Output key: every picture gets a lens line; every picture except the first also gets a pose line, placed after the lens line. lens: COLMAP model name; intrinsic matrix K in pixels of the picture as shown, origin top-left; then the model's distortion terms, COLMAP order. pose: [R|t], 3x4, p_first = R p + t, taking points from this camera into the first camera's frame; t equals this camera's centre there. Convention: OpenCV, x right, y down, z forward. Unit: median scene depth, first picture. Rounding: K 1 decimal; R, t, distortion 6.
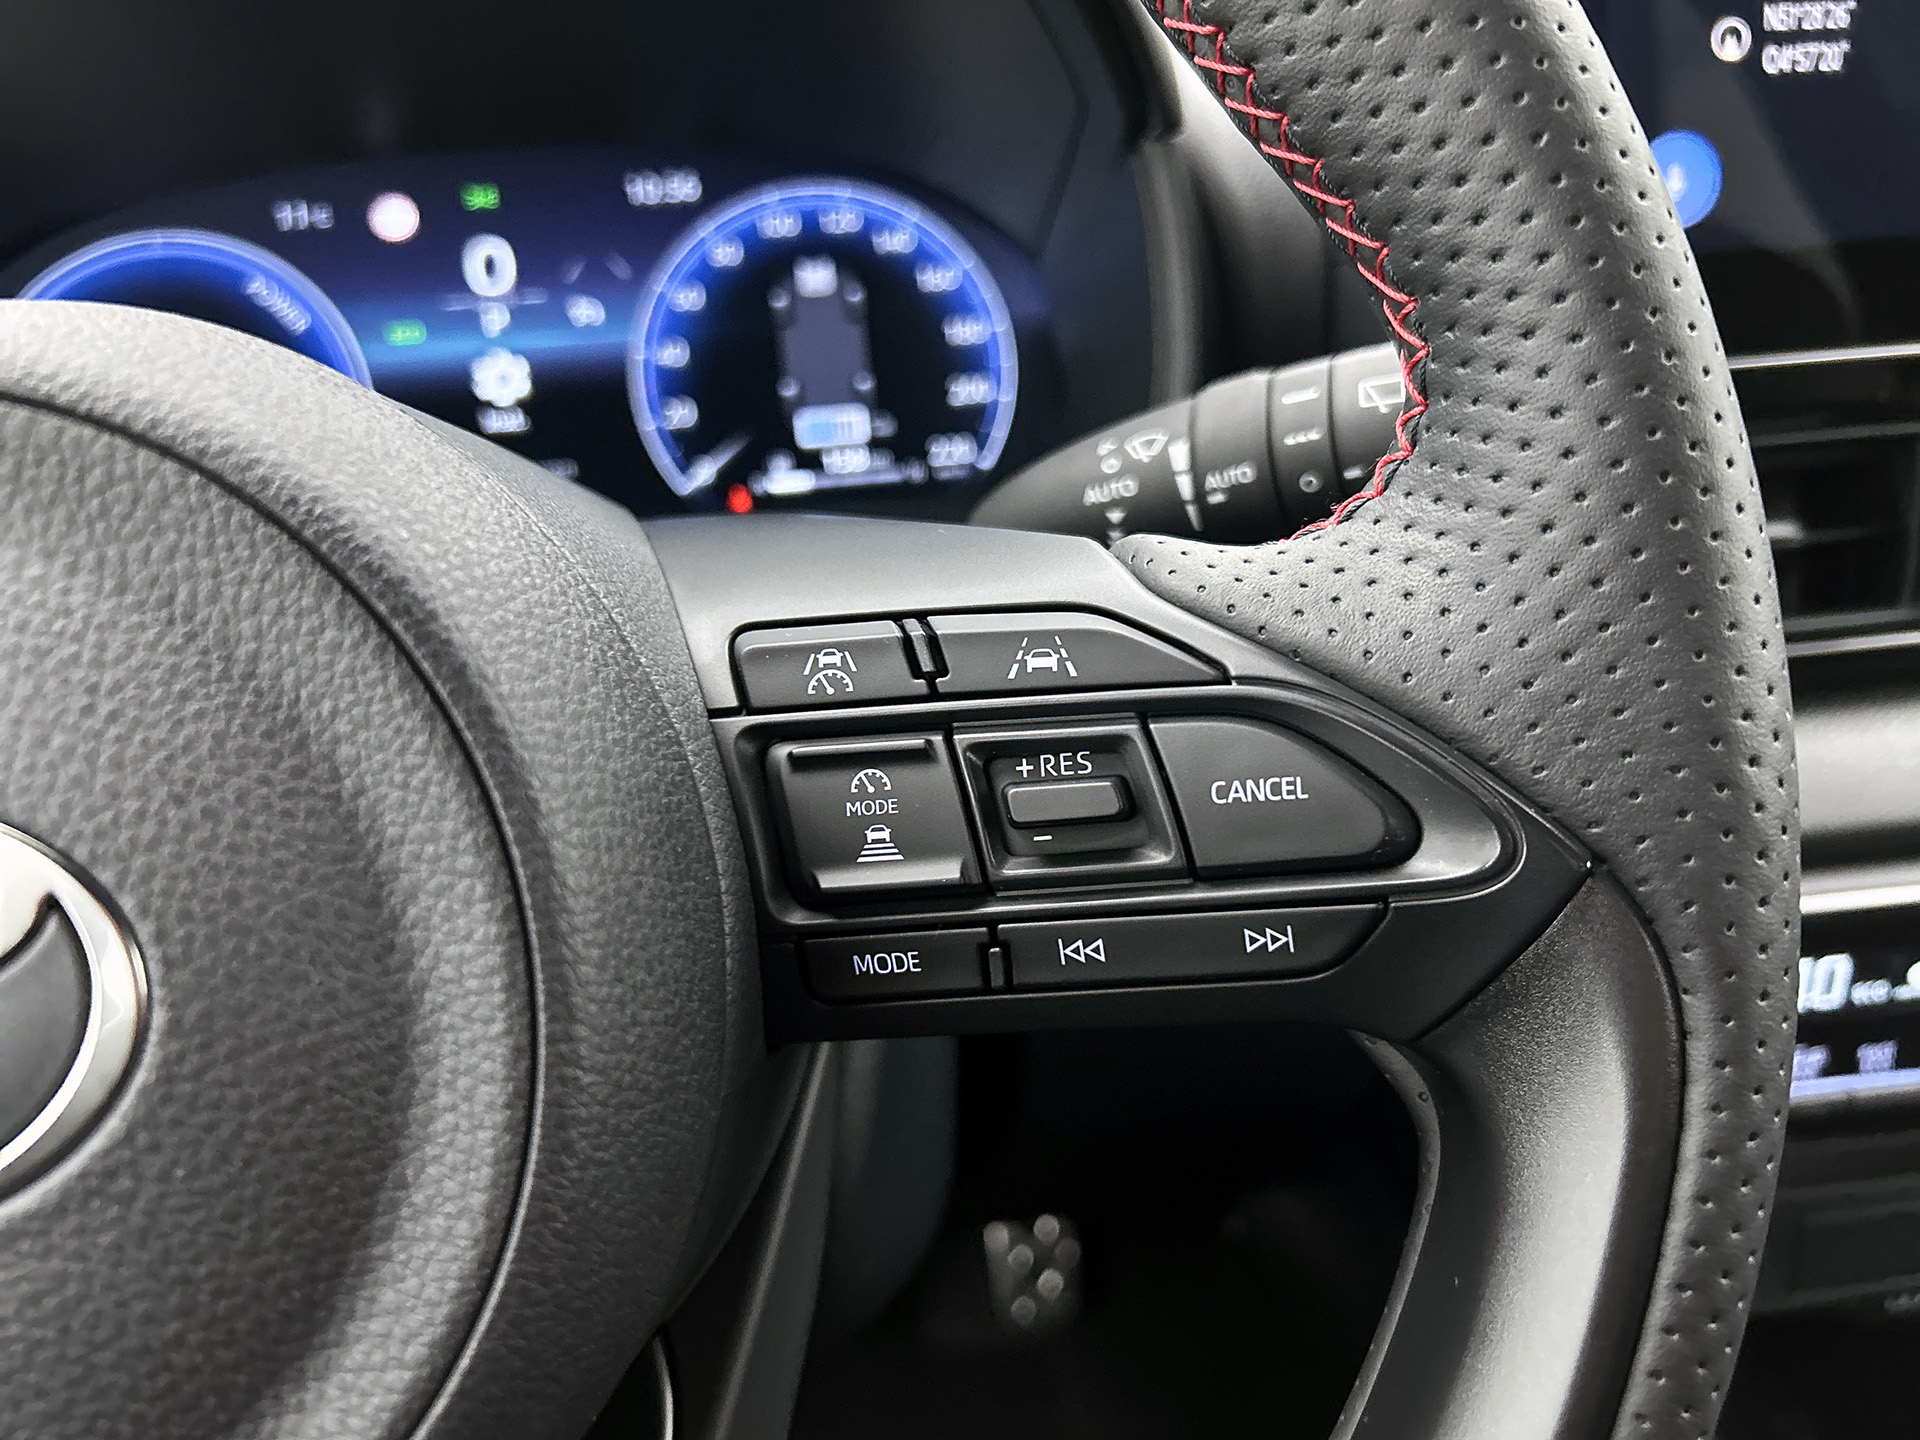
lens RADIAL K [[1521.1, 0, 965.4], [0, 1521.1, 737.3], [0, 0, 1]] dist [0.030011, -0.031060]
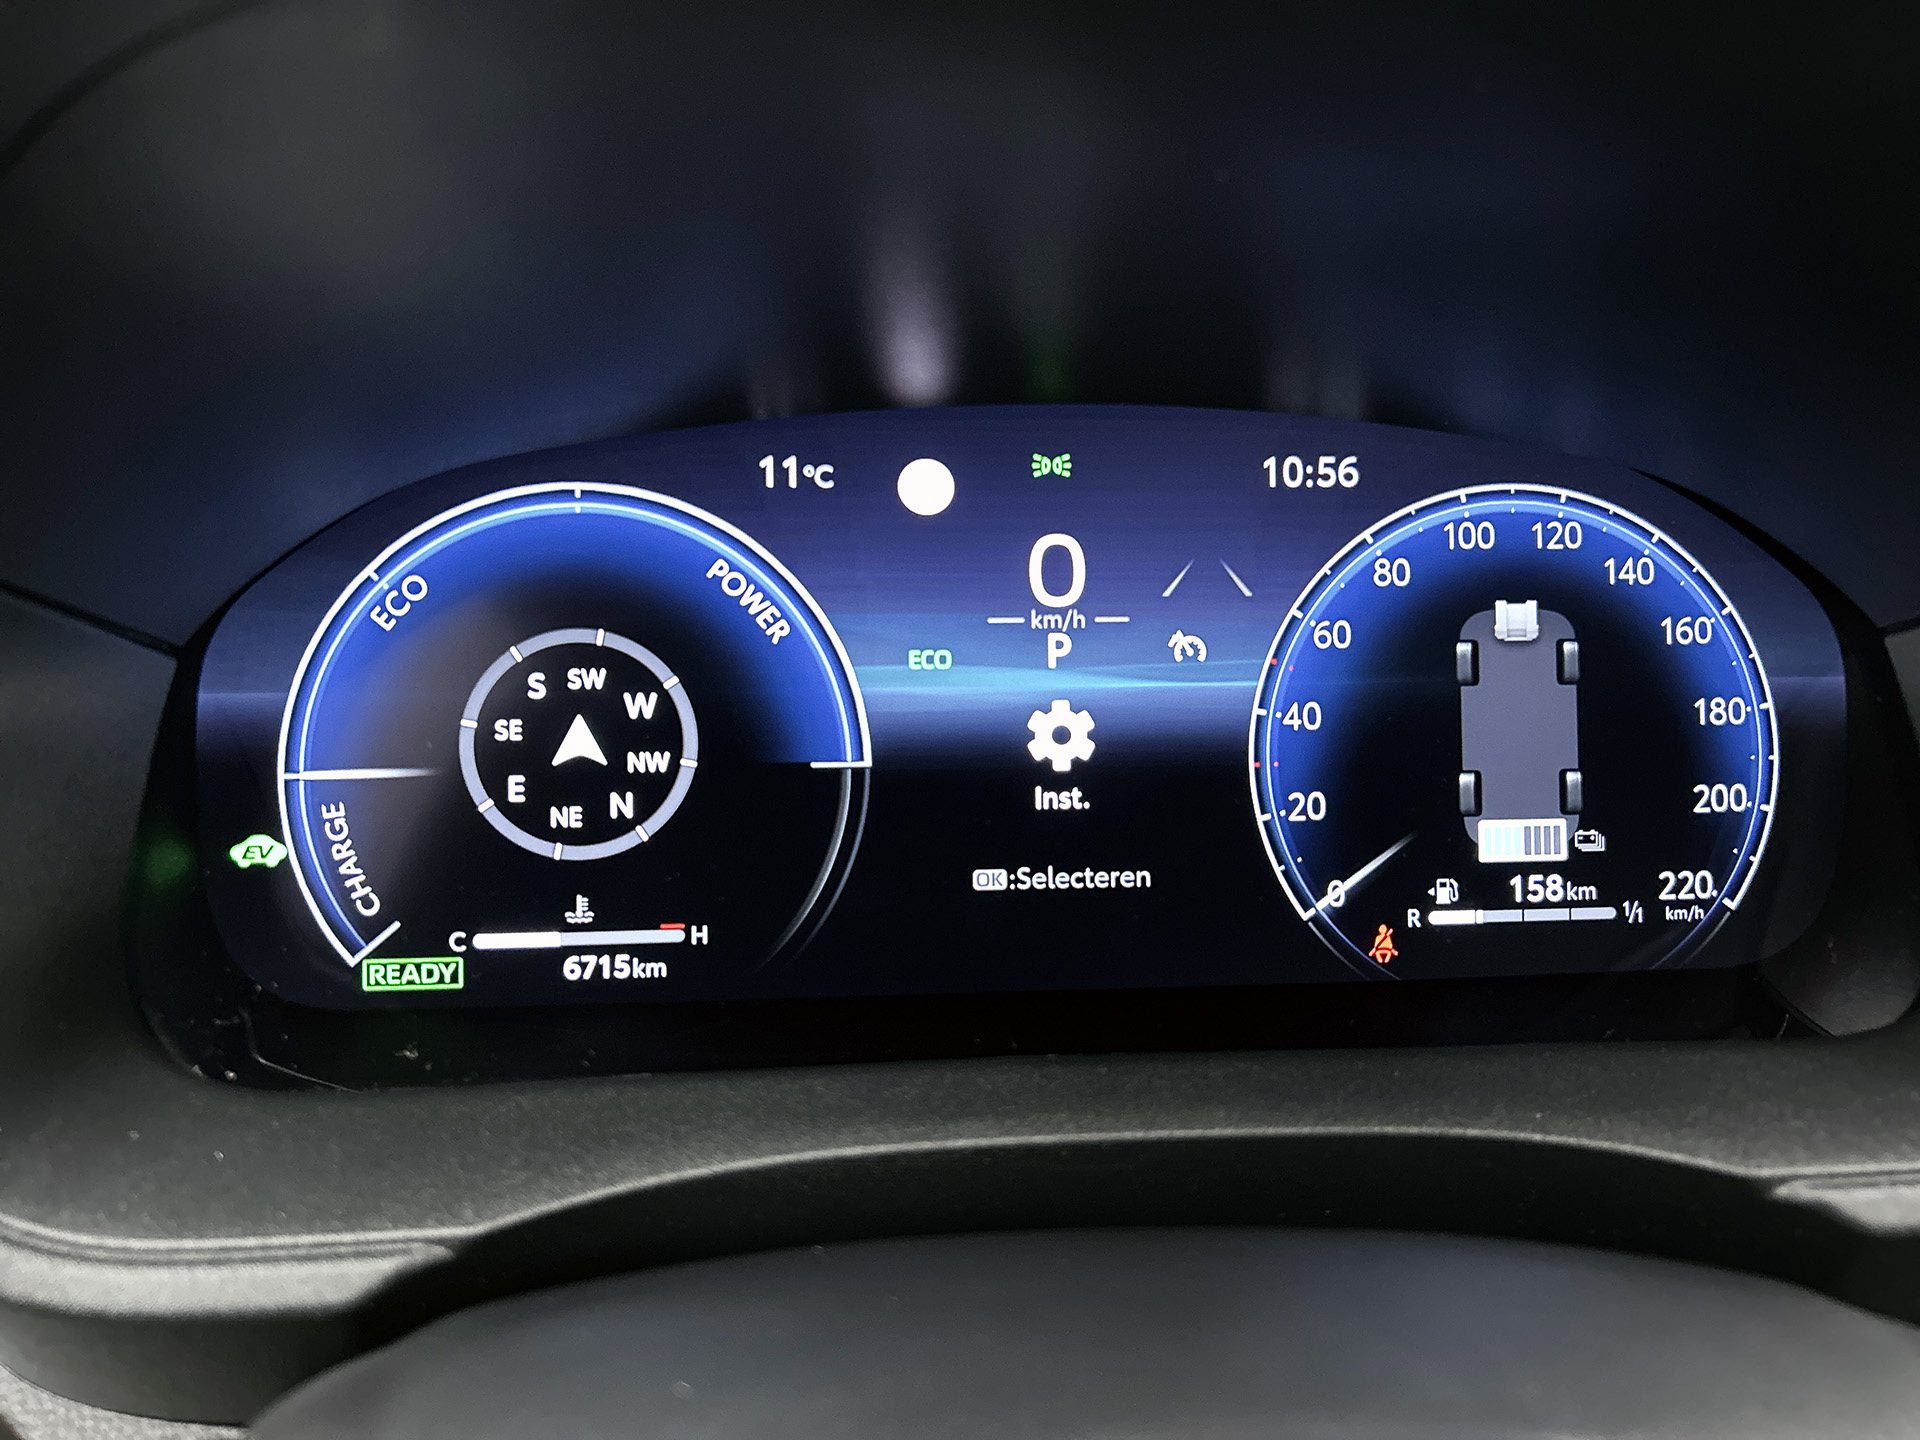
lens RADIAL K [[1521.1, 0, 961.1], [0, 1521.1, 723.8], [0, 0, 1]] dist [0.030011, -0.031060]
pose [[0.996020, 0.089121, 0.001181, -0.803769], [-0.089098, 0.995936, -0.013139, -0.525524], [-0.002347, 0.012982, 0.999913, 0.755240]]
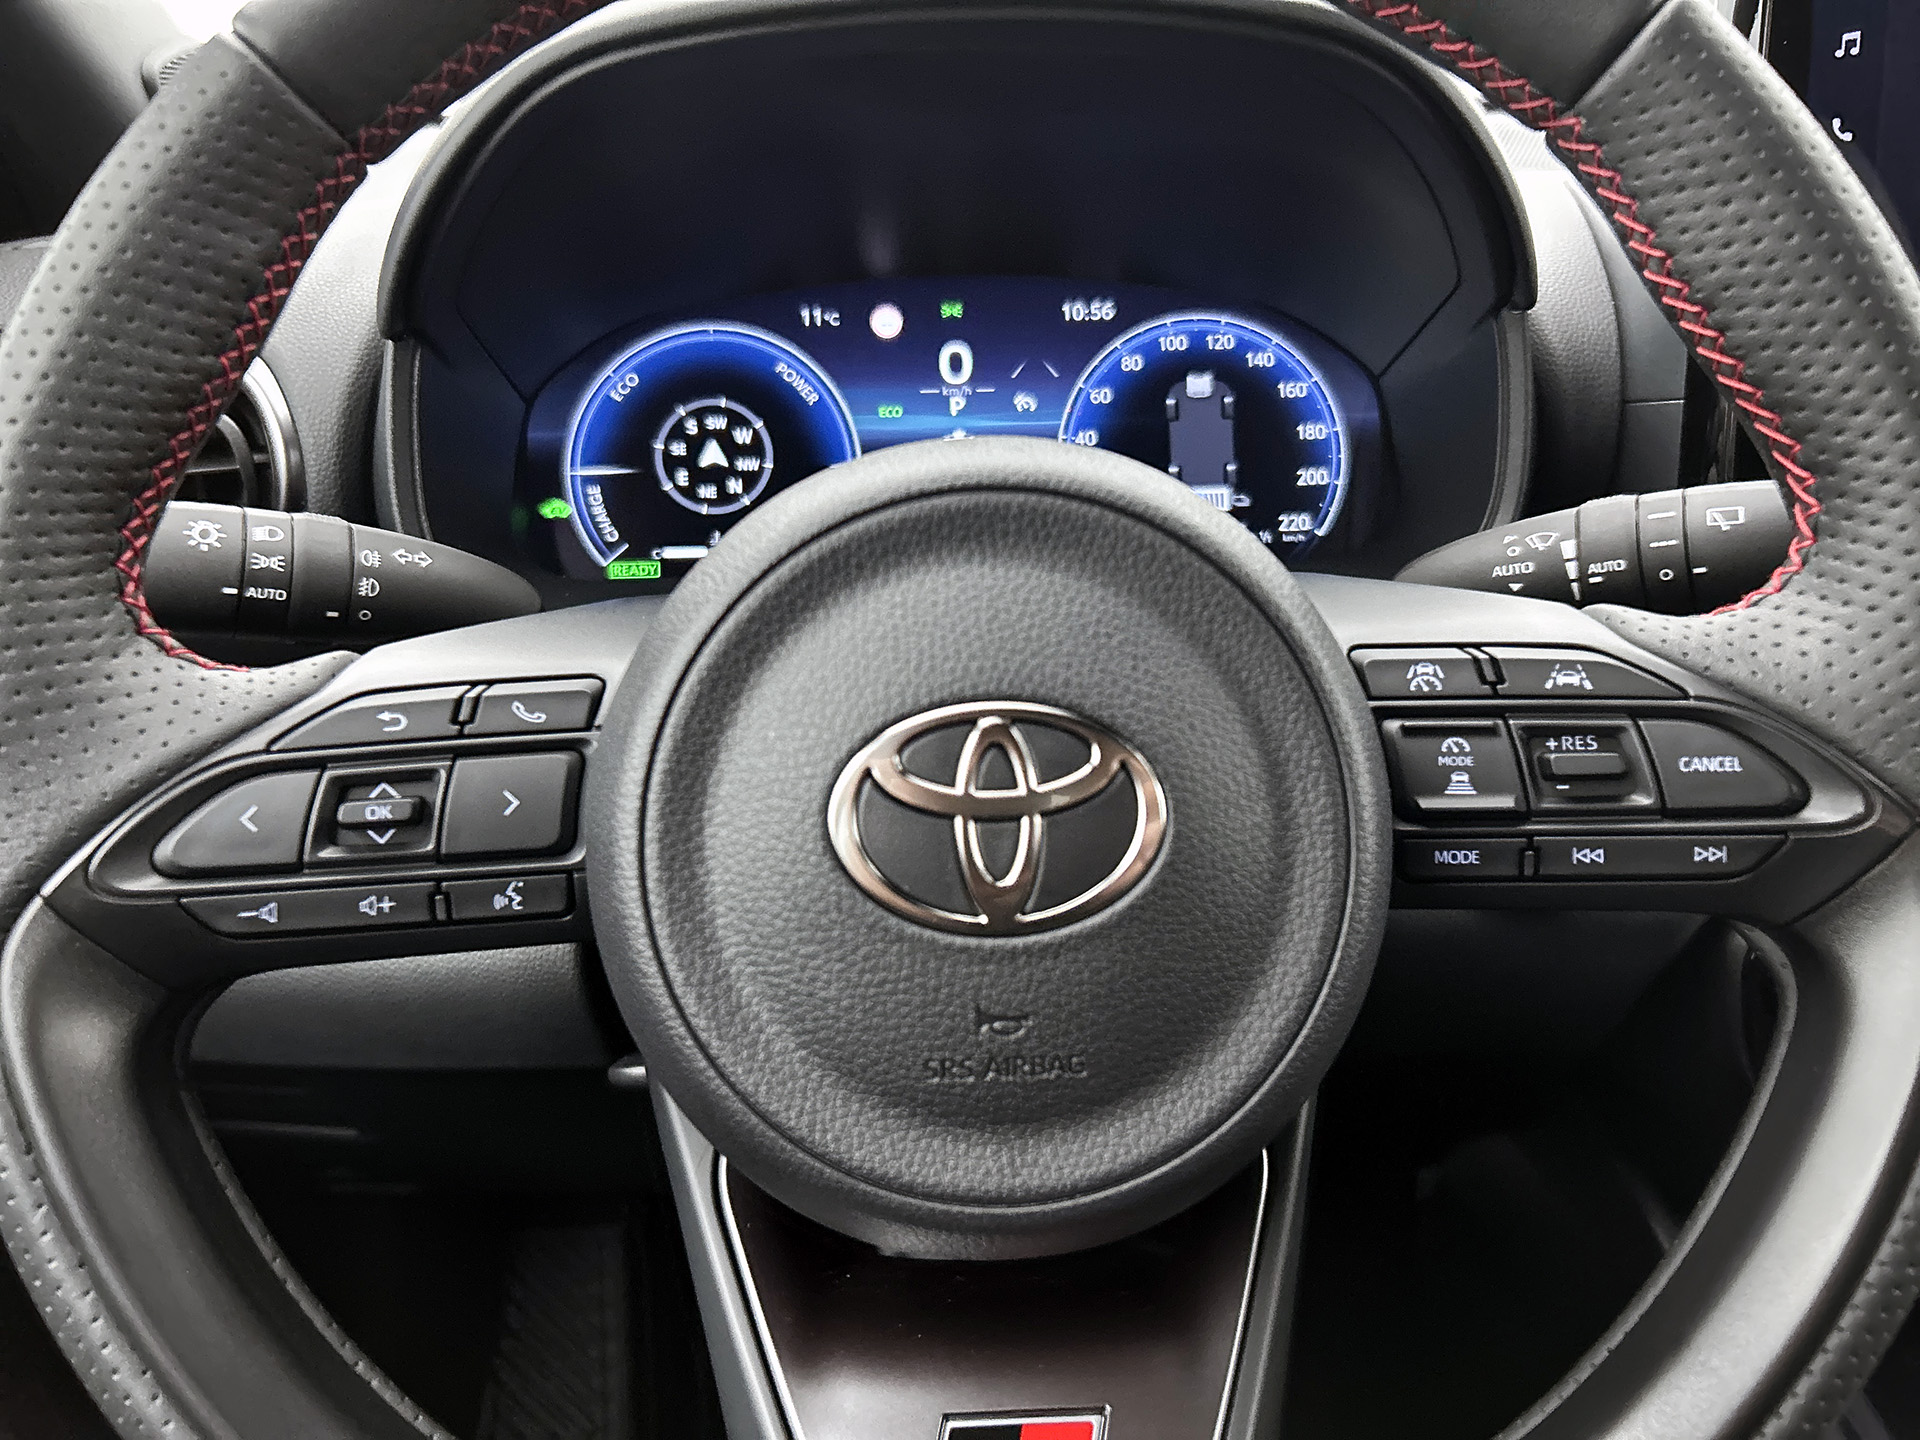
lens RADIAL K [[1521.1, 0, 950.2], [0, 1521.1, 722.0], [0, 0, 1]] dist [0.030011, -0.031060]
pose [[0.996511, 0.067229, -0.049459, -0.530576], [-0.068875, 0.997101, -0.032352, 0.095378], [0.047141, 0.035645, 0.998252, -0.679303]]
